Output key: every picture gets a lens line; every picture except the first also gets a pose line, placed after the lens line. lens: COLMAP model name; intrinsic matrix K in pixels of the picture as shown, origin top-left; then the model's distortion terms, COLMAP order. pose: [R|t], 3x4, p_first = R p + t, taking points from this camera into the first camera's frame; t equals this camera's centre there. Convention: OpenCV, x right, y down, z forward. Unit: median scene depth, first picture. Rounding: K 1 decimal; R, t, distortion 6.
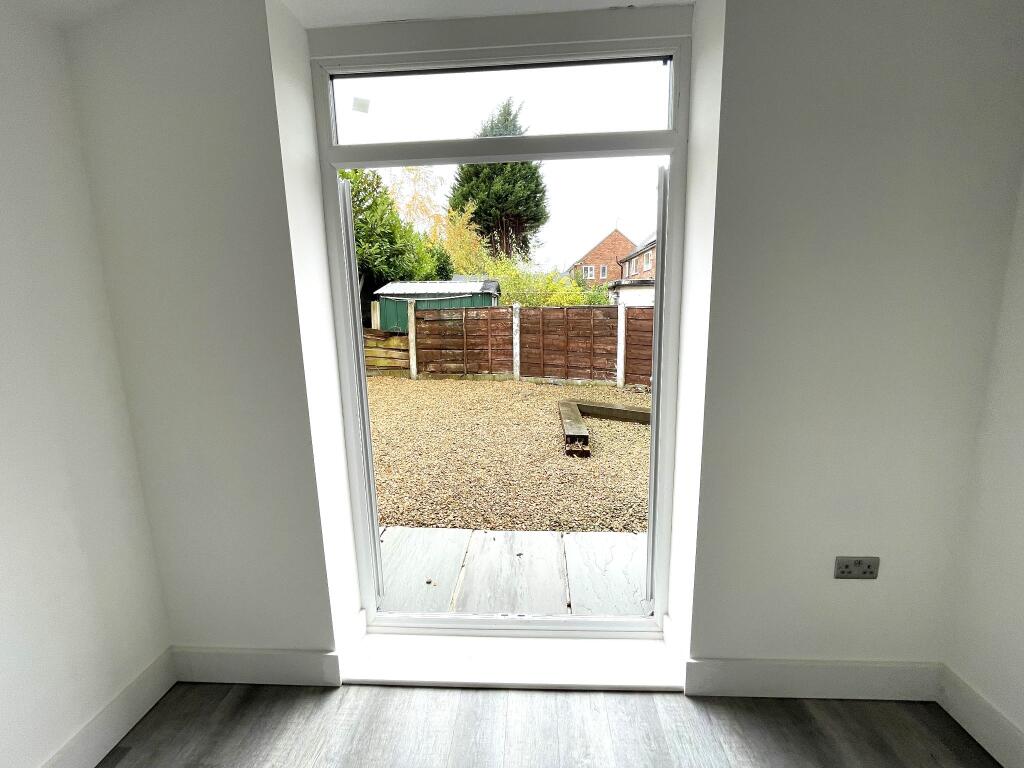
lens RADIAL K [[413.2, 0, 509.4], [0, 413.2, 373.8], [0, 0, 1]] dist [0.001040, 0.000200]
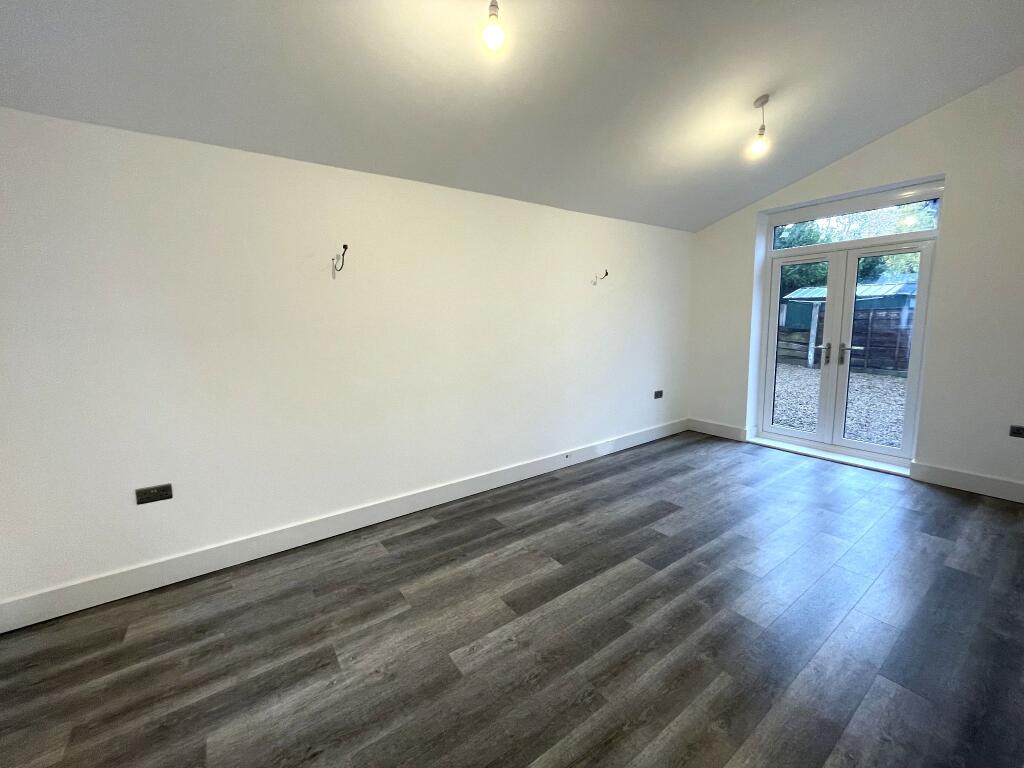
lens RADIAL K [[413.2, 0, 517.4], [0, 413.2, 374.0], [0, 0, 1]] dist [0.001040, 0.000200]
pose [[0.637238, 0.110930, -0.762641, 0.149482], [-0.116917, 0.992047, 0.046606, 0.074699], [0.761746, 0.059467, 0.645140, -0.436959]]
